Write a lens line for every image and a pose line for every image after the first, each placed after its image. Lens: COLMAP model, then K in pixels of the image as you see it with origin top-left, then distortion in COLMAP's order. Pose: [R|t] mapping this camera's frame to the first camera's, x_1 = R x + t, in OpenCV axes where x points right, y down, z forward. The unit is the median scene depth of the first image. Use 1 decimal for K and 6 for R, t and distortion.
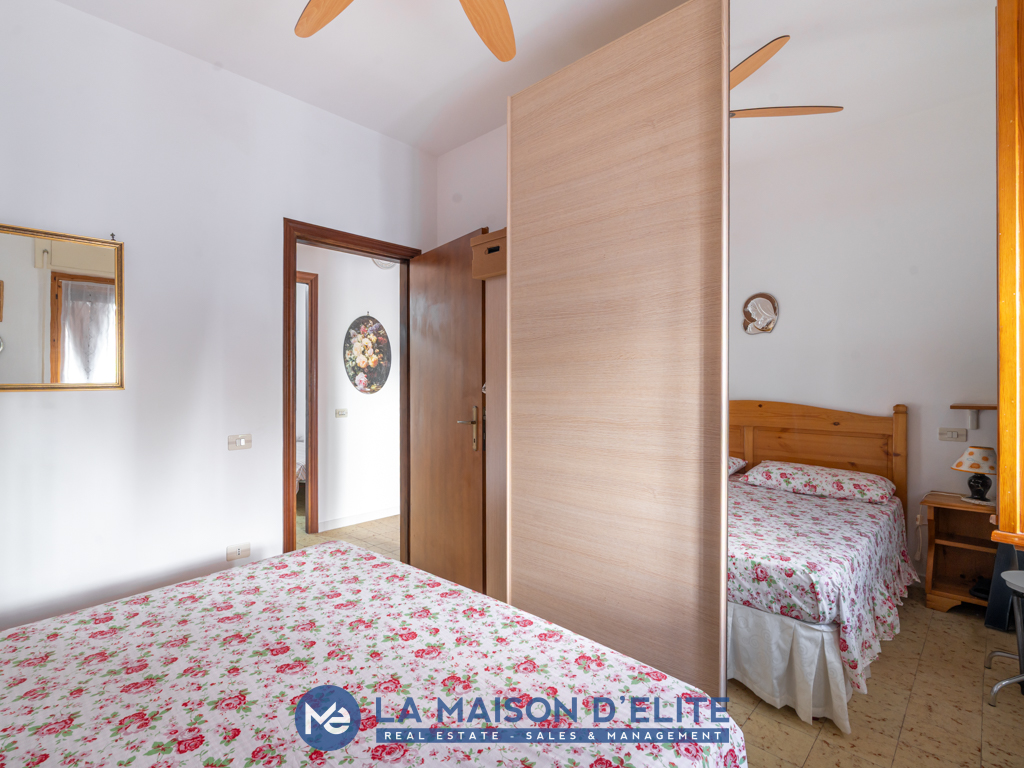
lens RADIAL K [[544.3, 0, 513.6], [0, 544.3, 376.8], [0, 0, 1]] dist [0.006165, 0.003439]
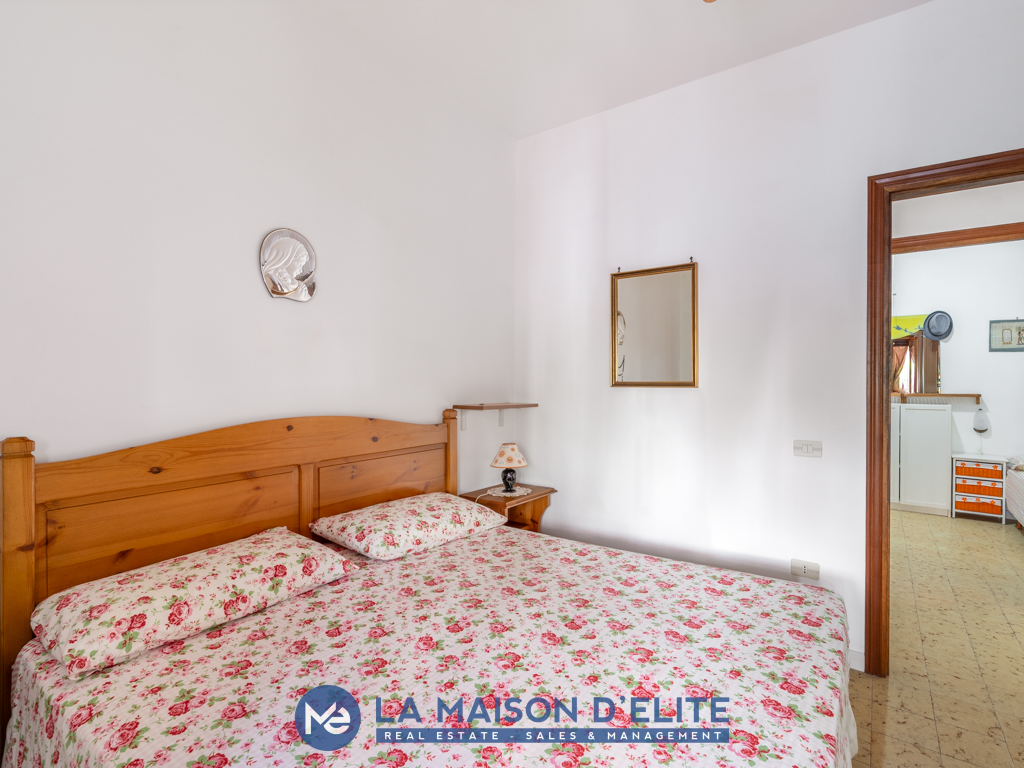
lens RADIAL K [[544.3, 0, 508.4], [0, 544.3, 374.4], [0, 0, 1]] dist [0.006165, 0.003439]
pose [[0.049219, -0.003992, -0.998780, 0.567581], [0.006856, 0.999970, -0.003659, -0.006096], [0.998764, -0.006668, 0.049245, 0.685312]]
